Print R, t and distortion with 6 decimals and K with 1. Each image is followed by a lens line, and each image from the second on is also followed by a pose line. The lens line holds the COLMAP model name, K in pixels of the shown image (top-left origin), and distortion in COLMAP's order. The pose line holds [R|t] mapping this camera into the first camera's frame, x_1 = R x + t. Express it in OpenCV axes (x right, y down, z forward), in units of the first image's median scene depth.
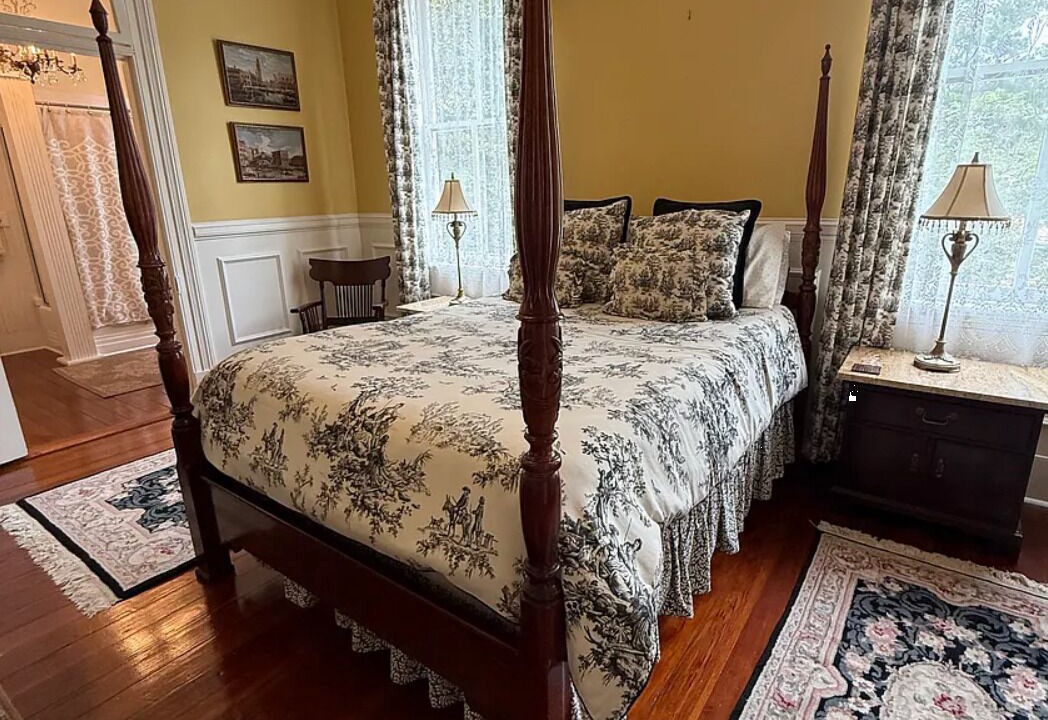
lens RADIAL K [[576.1, 0, 528.2], [0, 576.1, 359.1], [0, 0, 1]] dist [0.000295, 0.001259]
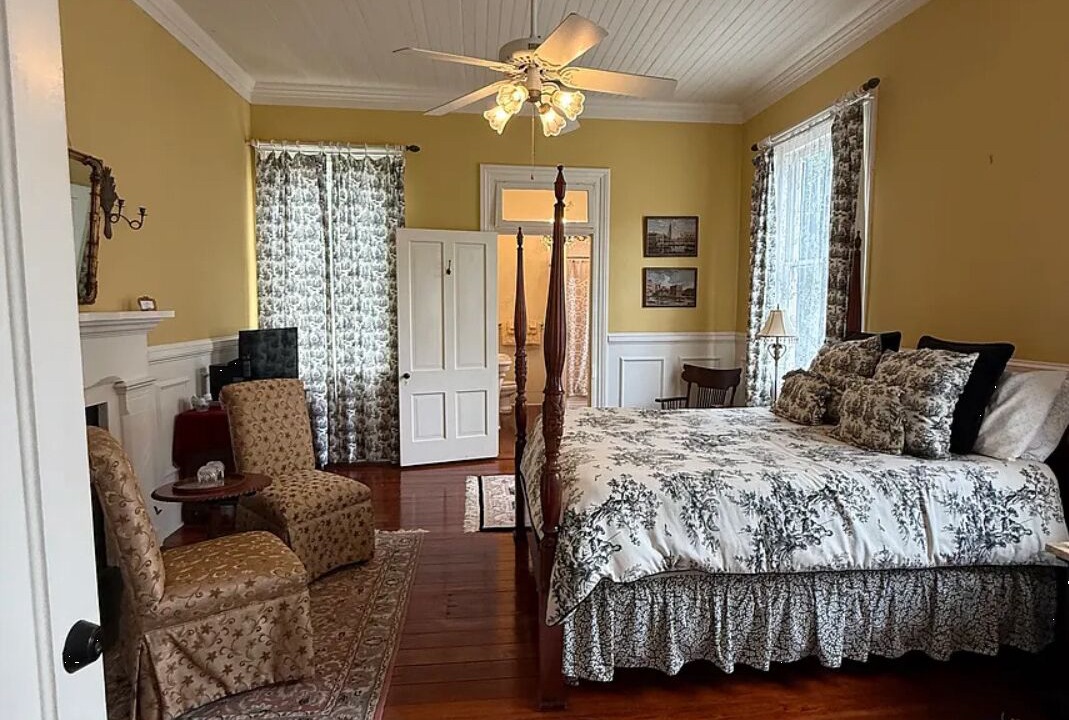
lens RADIAL K [[589.8, 0, 533.8], [0, 589.8, 358.9], [0, 0, 1]] dist [0.000917, 0.000154]
pose [[0.650235, 0.086912, -0.754745, 0.534817], [-0.224934, 0.970919, -0.081982, -0.000326], [0.725671, 0.223075, 0.650875, -0.152475]]
